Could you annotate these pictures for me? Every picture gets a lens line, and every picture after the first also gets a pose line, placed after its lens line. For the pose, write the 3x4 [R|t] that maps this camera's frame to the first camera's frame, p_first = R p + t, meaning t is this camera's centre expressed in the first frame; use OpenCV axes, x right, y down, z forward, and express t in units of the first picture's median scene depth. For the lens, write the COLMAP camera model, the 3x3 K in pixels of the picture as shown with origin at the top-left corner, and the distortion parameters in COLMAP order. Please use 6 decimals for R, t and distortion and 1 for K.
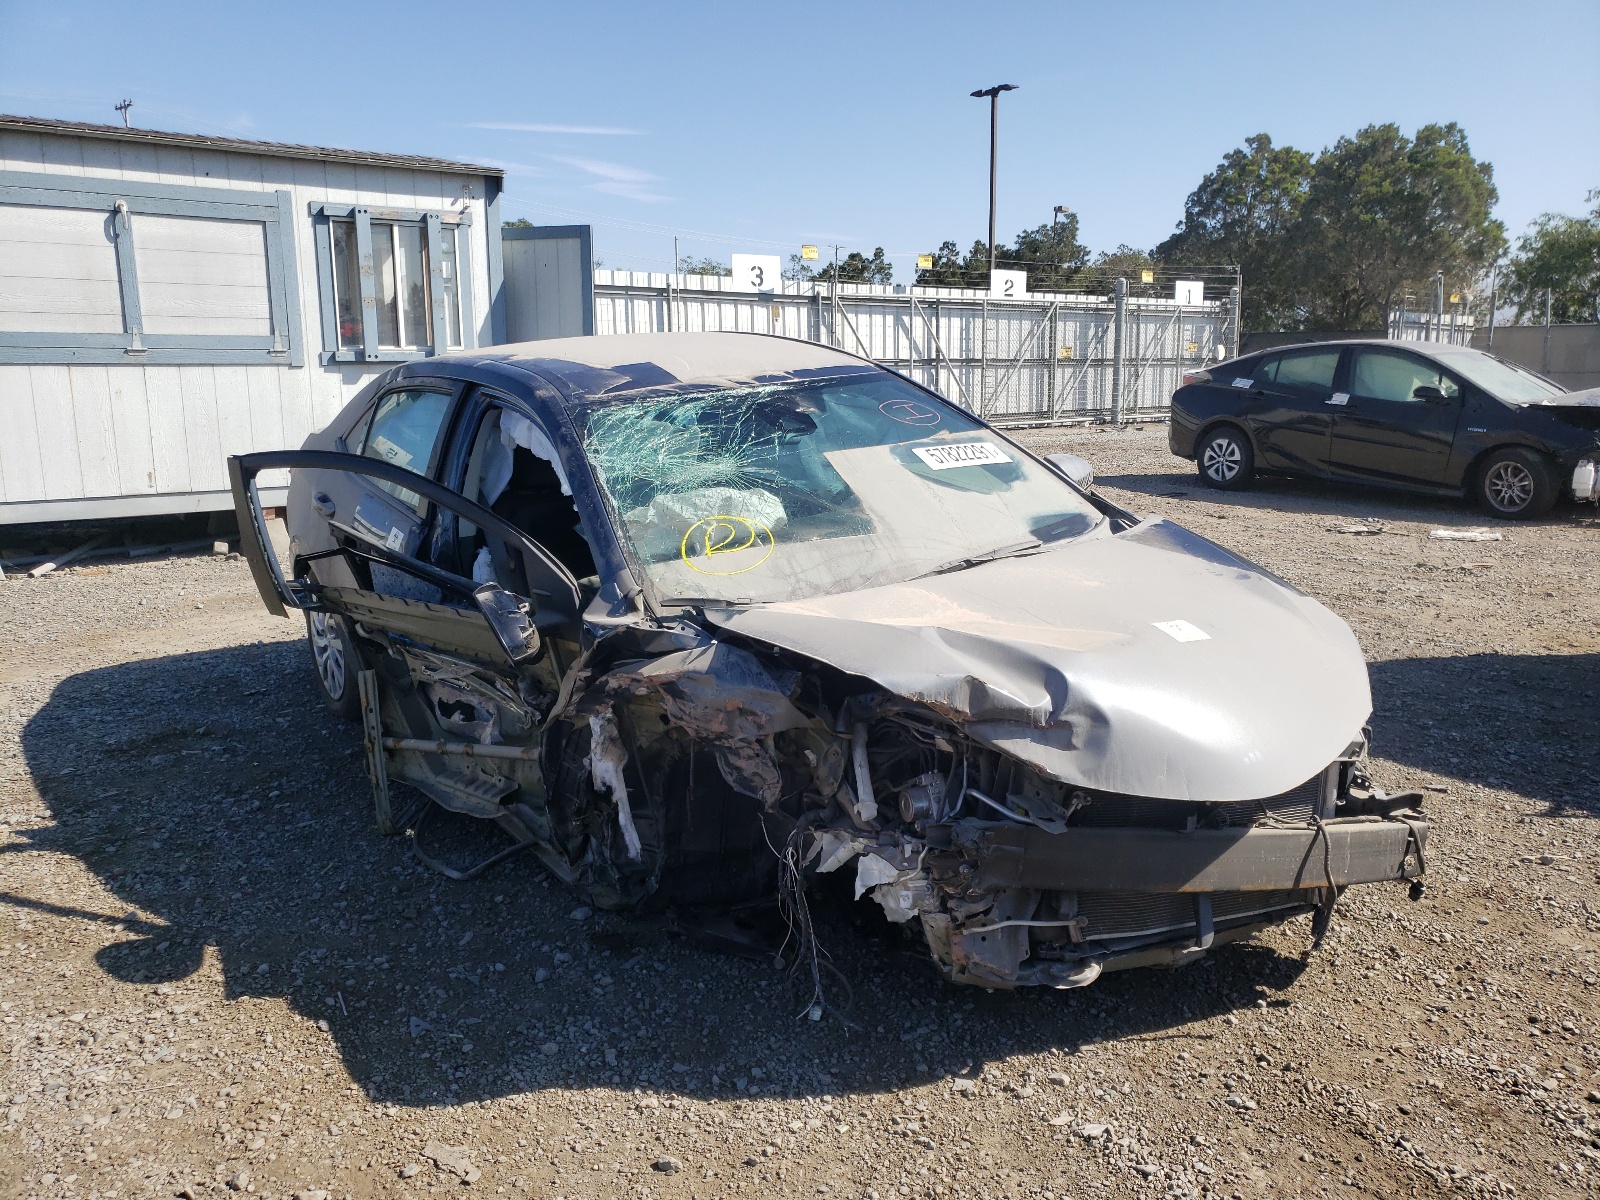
lens RADIAL K [[1207.5, 0, 802.1], [0, 1207.5, 603.5], [0, 0, 1]] dist [0.022588, 0.009125]
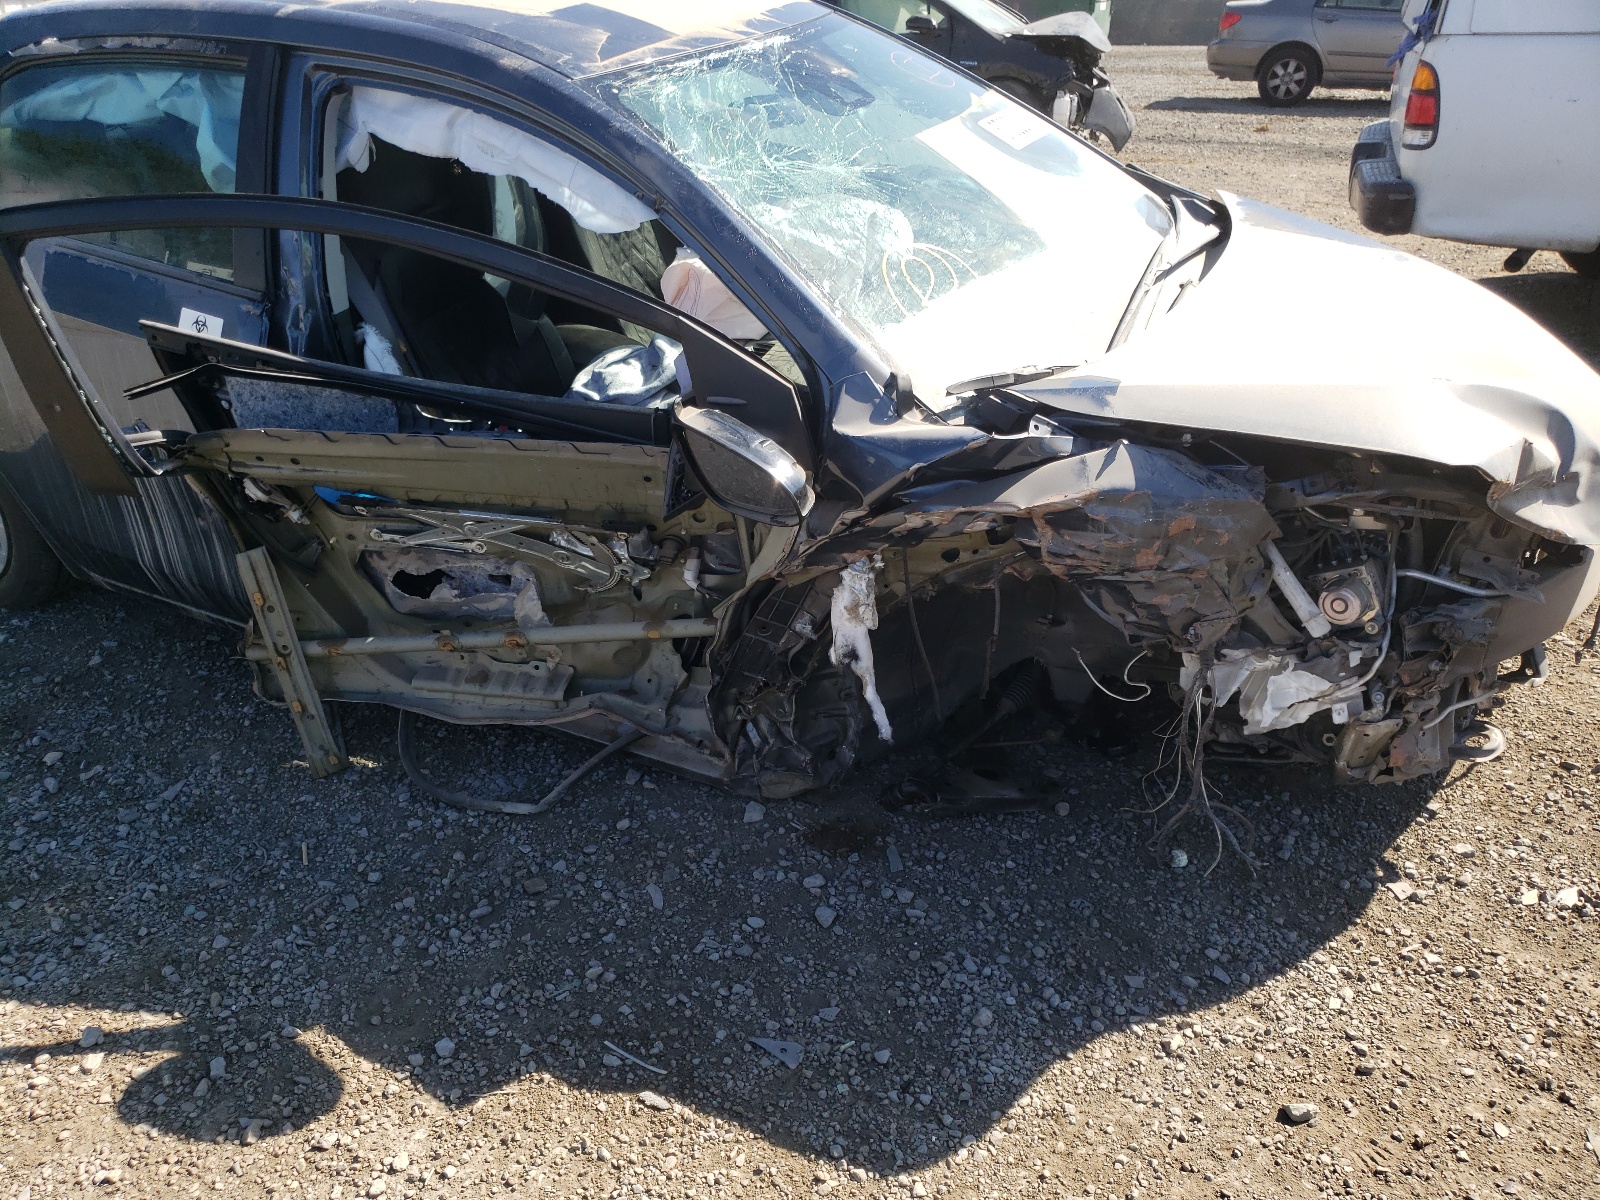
lens RADIAL K [[1207.5, 0, 795.3], [0, 1207.5, 660.9], [0, 0, 1]] dist [0.022588, 0.009125]
pose [[0.882392, -0.240149, 0.404614, -0.502220], [0.107854, 0.940278, 0.322869, -0.086977], [-0.457987, -0.241258, 0.855595, 0.407551]]
